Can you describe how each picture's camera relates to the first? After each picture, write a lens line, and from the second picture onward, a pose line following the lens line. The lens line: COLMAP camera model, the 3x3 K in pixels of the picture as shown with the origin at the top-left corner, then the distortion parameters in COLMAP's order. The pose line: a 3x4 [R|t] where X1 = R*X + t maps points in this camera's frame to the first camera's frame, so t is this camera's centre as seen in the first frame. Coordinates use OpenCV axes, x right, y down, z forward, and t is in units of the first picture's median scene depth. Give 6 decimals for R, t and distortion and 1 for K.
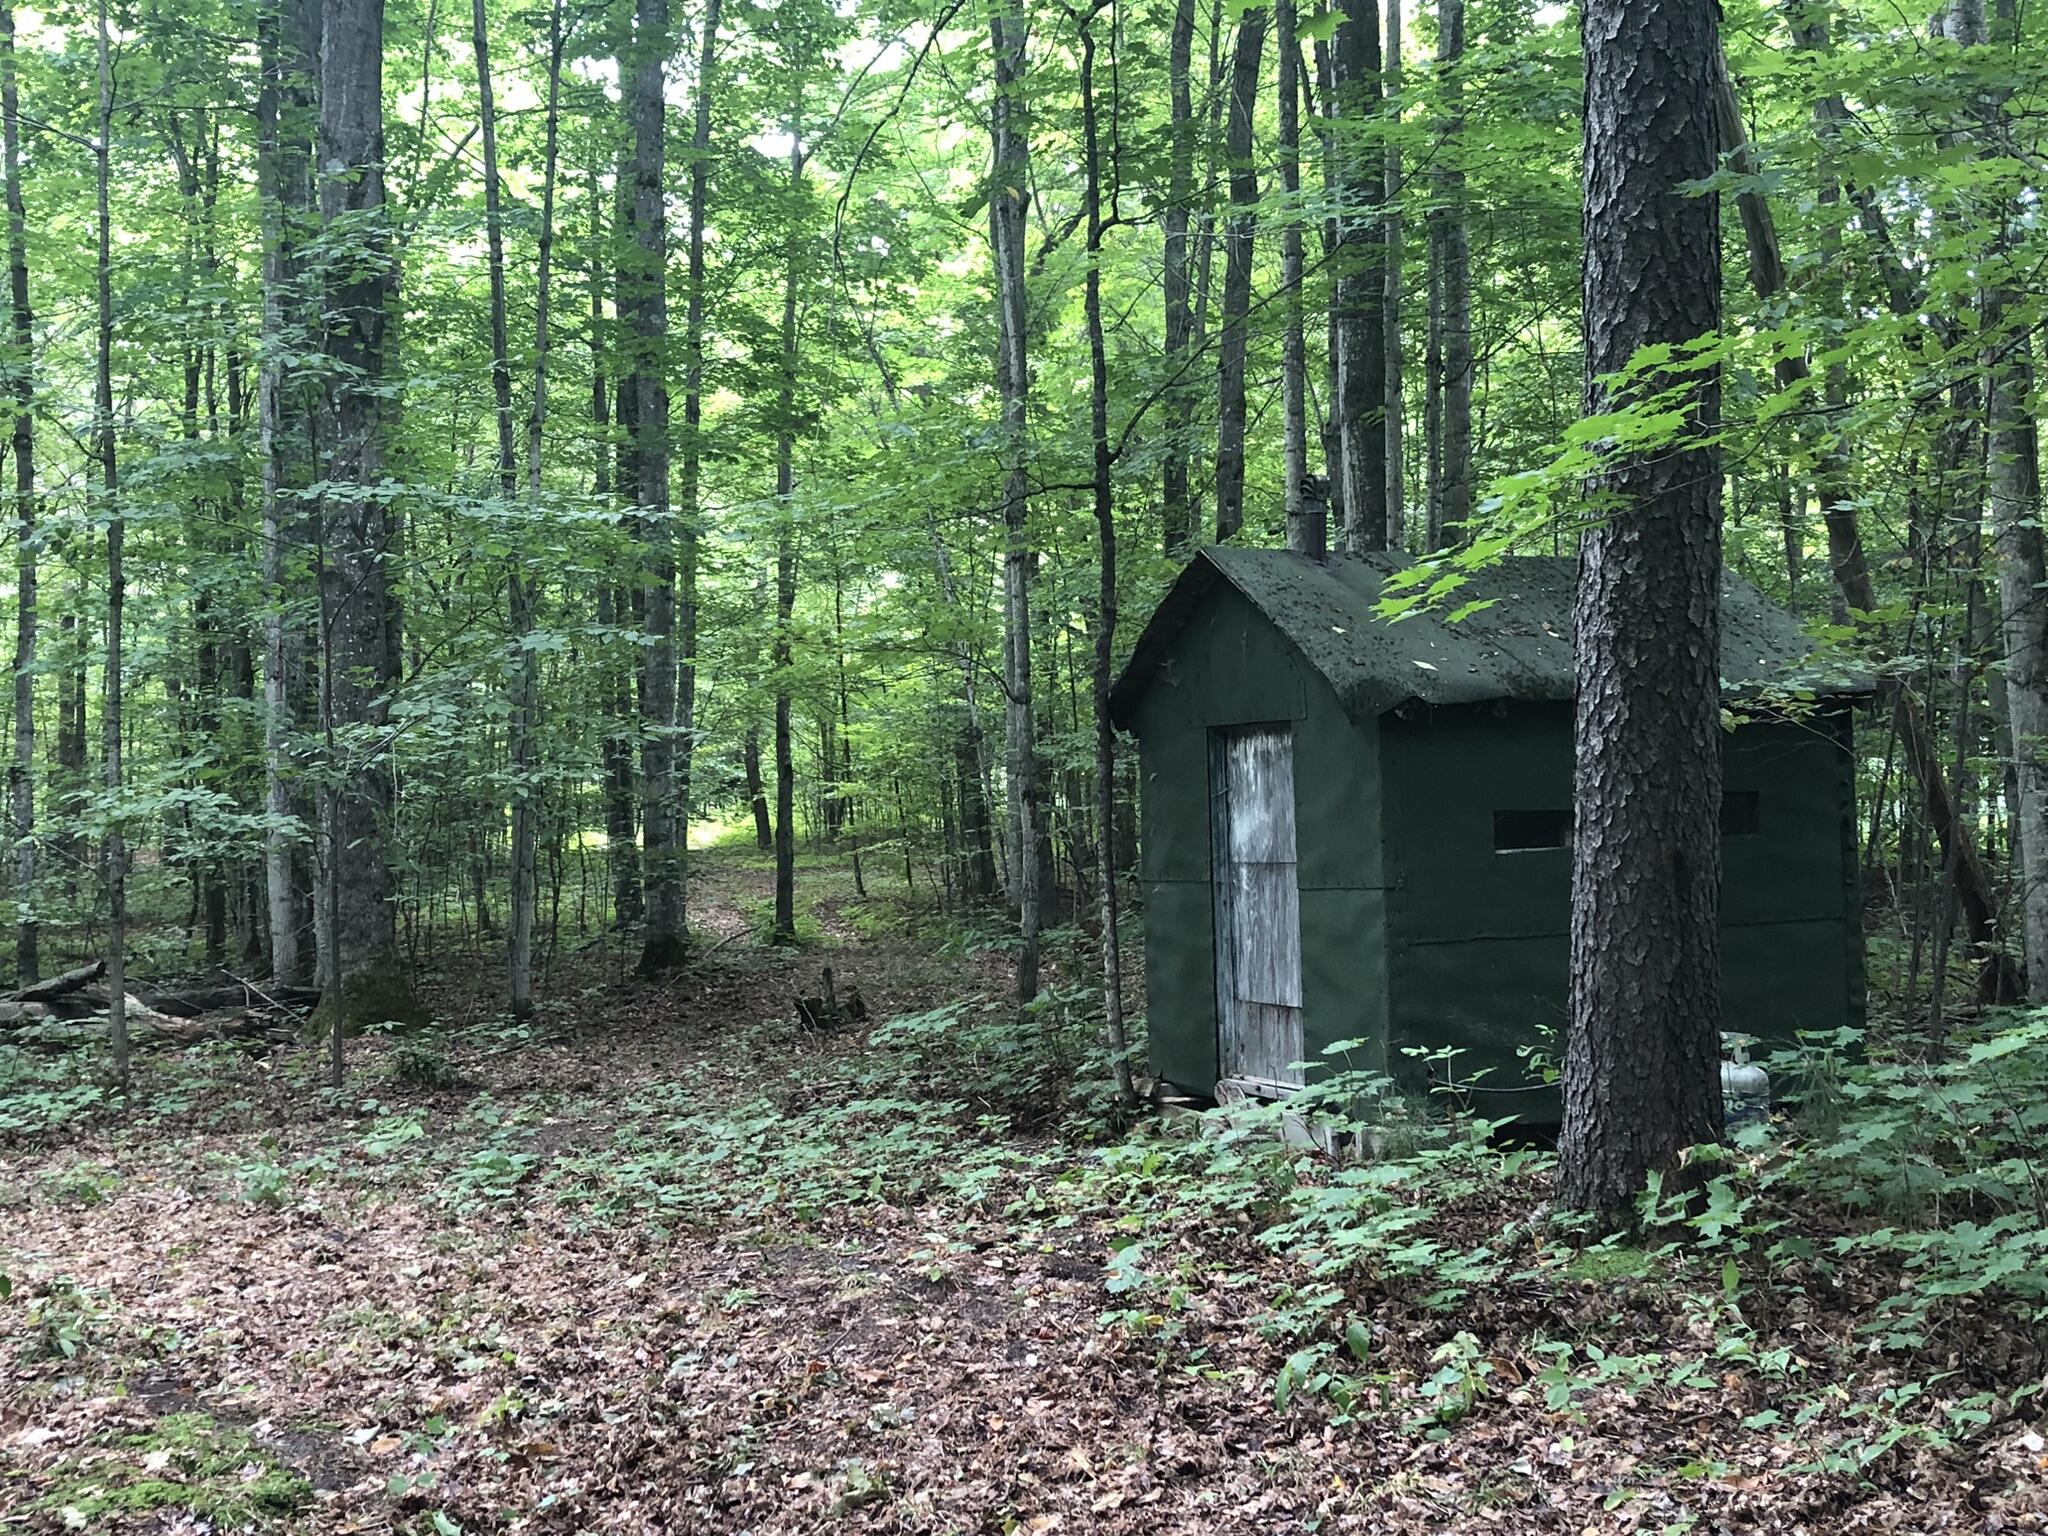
lens RADIAL K [[2420.9, 0, 1031.8], [0, 2420.9, 775.8], [0, 0, 1]] dist [0.072603, 0.000000]
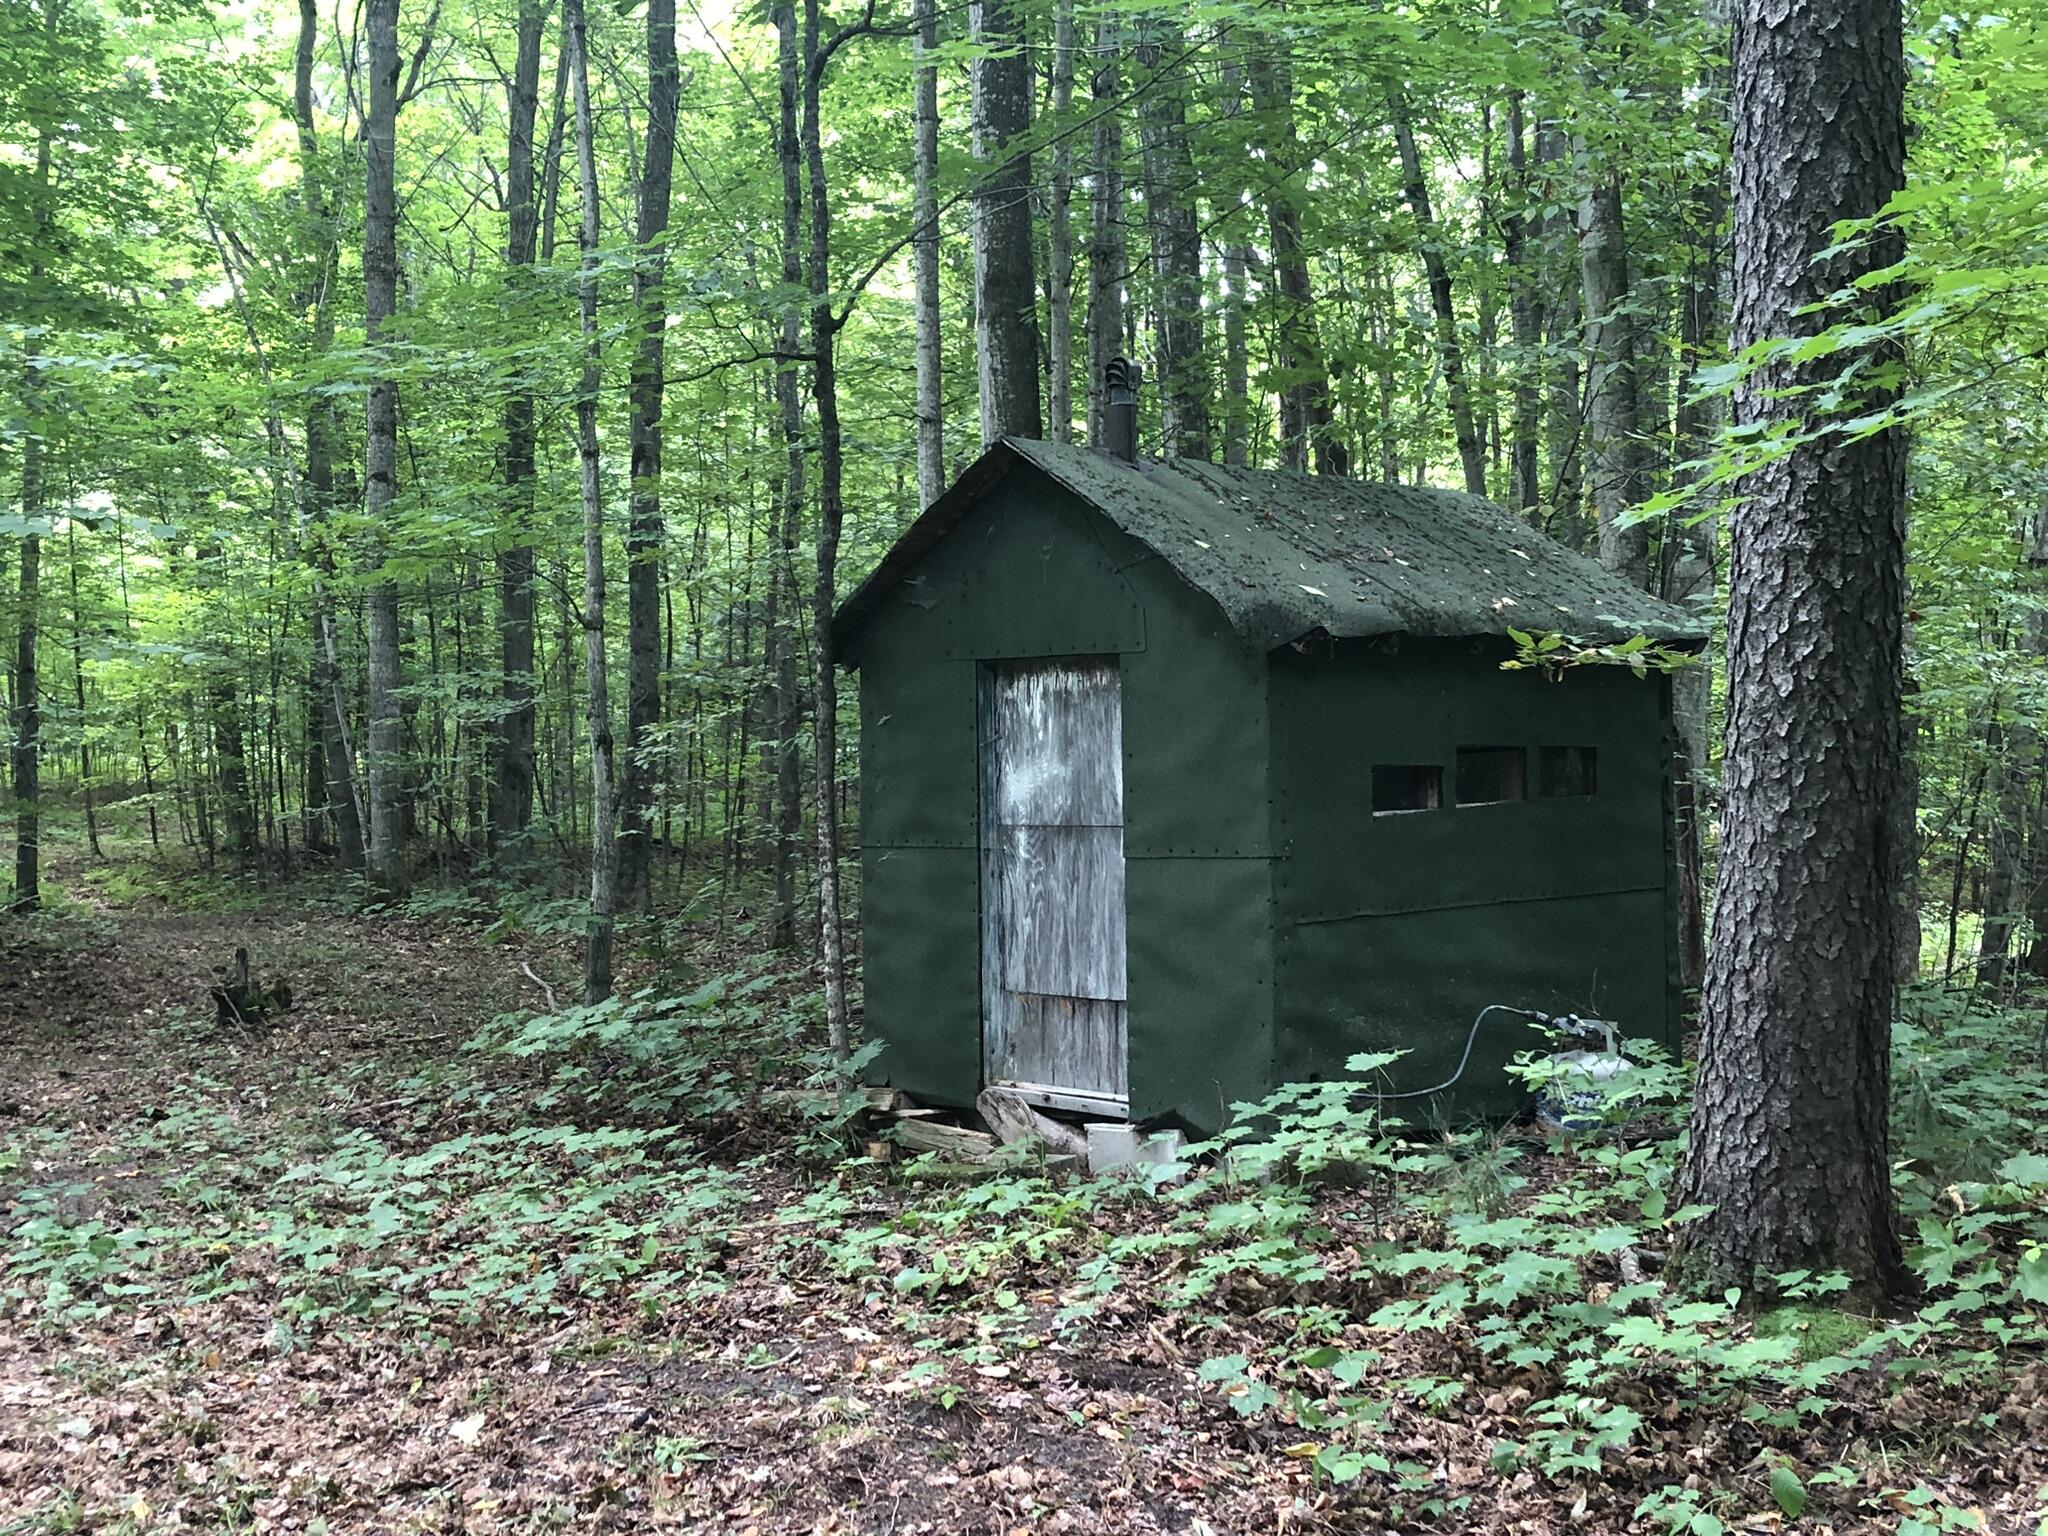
lens RADIAL K [[2420.9, 0, 1035.1], [0, 2420.9, 758.6], [0, 0, 1]] dist [0.072603, 0.000000]
pose [[0.945193, 0.014318, 0.326197, -0.185621], [-0.017621, 0.999819, 0.007174, 0.007322], [-0.326036, -0.012529, 0.945274, 0.225034]]
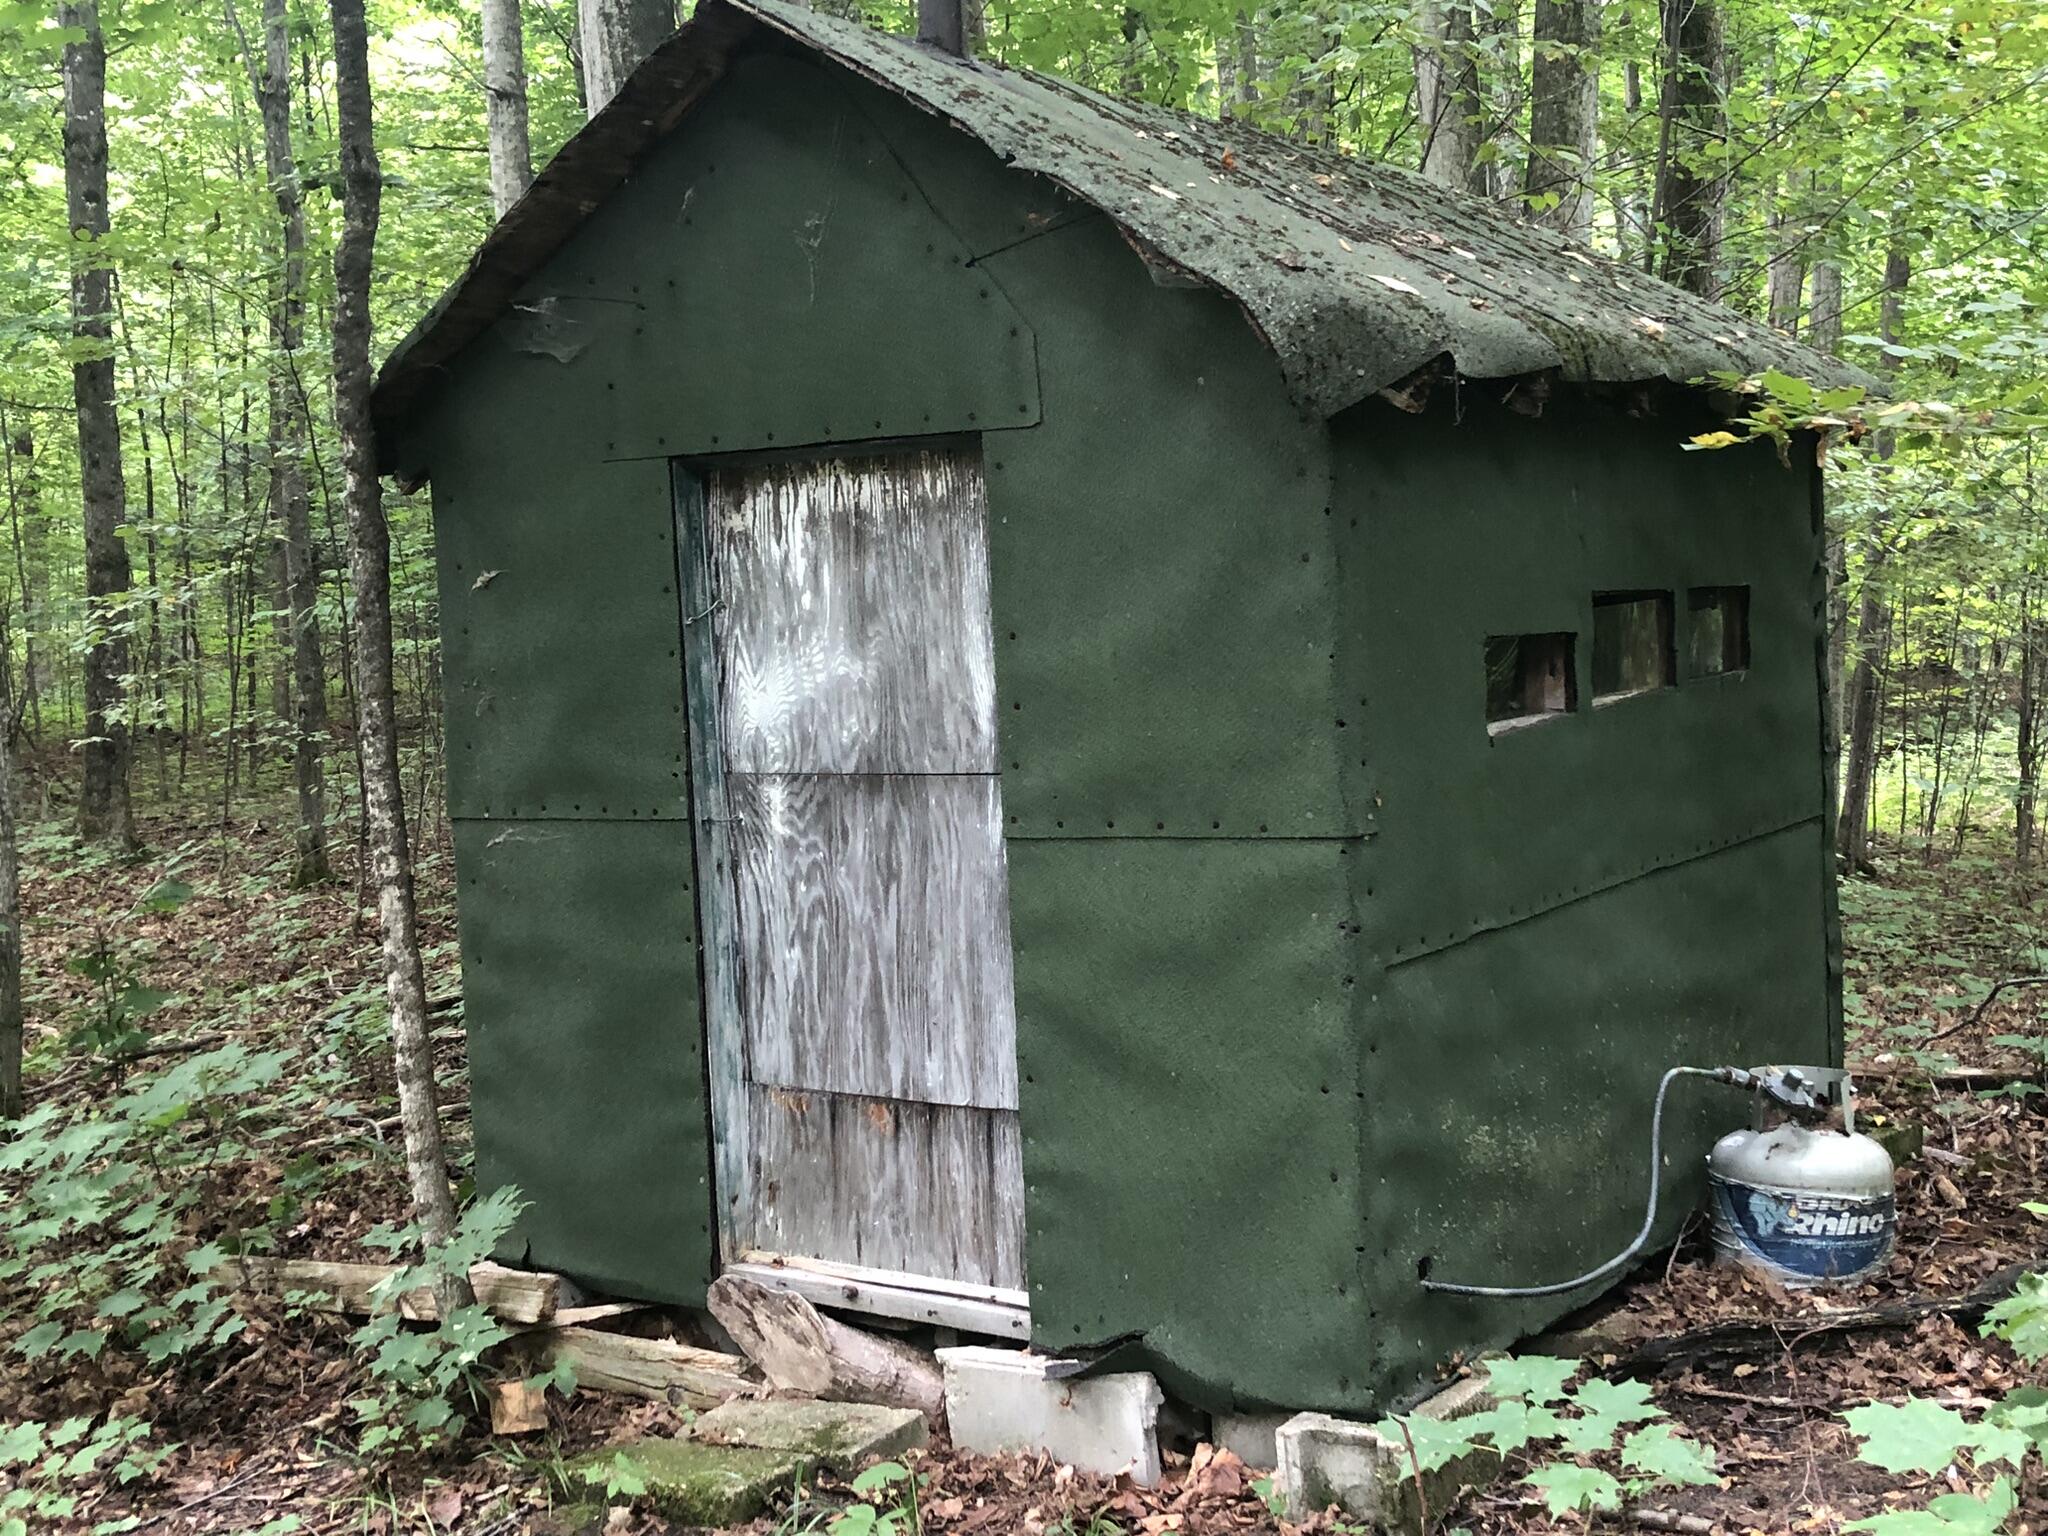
lens RADIAL K [[2420.9, 0, 1059.7], [0, 2420.9, 772.4], [0, 0, 1]] dist [0.072603, 0.000000]
pose [[0.863413, -0.052648, 0.501743, -0.089184], [0.016810, 0.996990, 0.075687, 0.003915], [-0.504218, -0.056914, 0.861699, 0.625003]]
